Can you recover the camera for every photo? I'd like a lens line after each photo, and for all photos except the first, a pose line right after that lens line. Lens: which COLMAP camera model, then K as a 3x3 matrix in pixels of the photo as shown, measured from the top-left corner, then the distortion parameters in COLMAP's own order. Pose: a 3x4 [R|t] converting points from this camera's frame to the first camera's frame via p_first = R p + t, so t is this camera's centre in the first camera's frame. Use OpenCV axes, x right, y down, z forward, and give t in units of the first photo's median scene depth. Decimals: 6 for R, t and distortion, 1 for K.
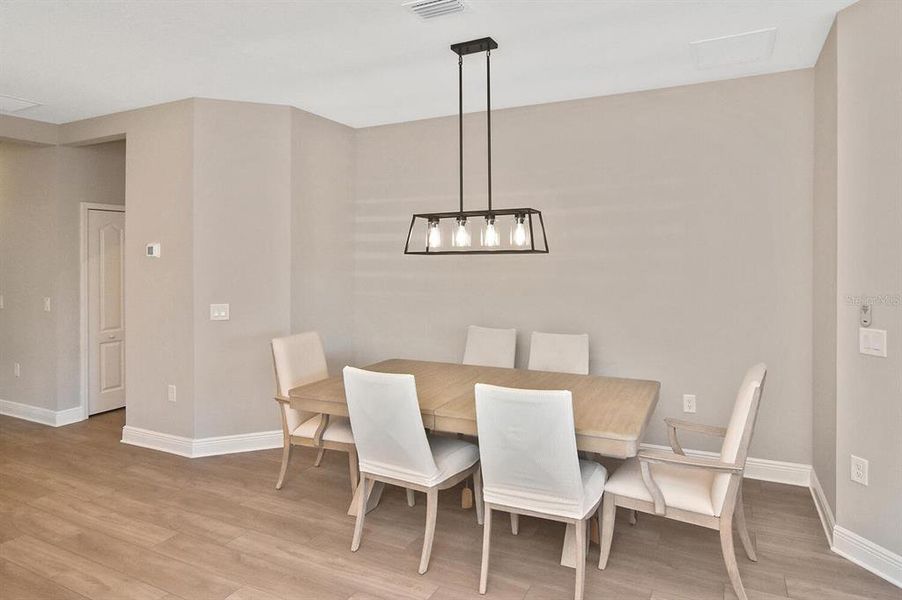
lens RADIAL K [[503.7, 0, 468.6], [0, 503.7, 296.8], [0, 0, 1]] dist [0.000367, -0.006501]
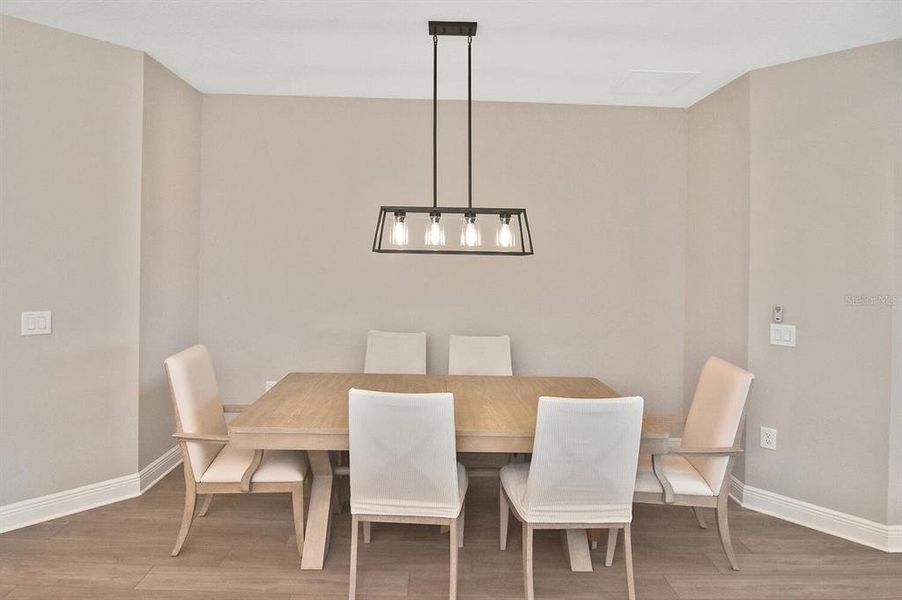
lens RADIAL K [[503.7, 0, 452.5], [0, 503.7, 294.7], [0, 0, 1]] dist [0.000367, -0.006501]
pose [[0.908930, -0.002936, 0.416939, -0.370078], [0.003519, 0.999994, -0.000630, -0.010467], [-0.416934, 0.002040, 0.908934, 0.164334]]
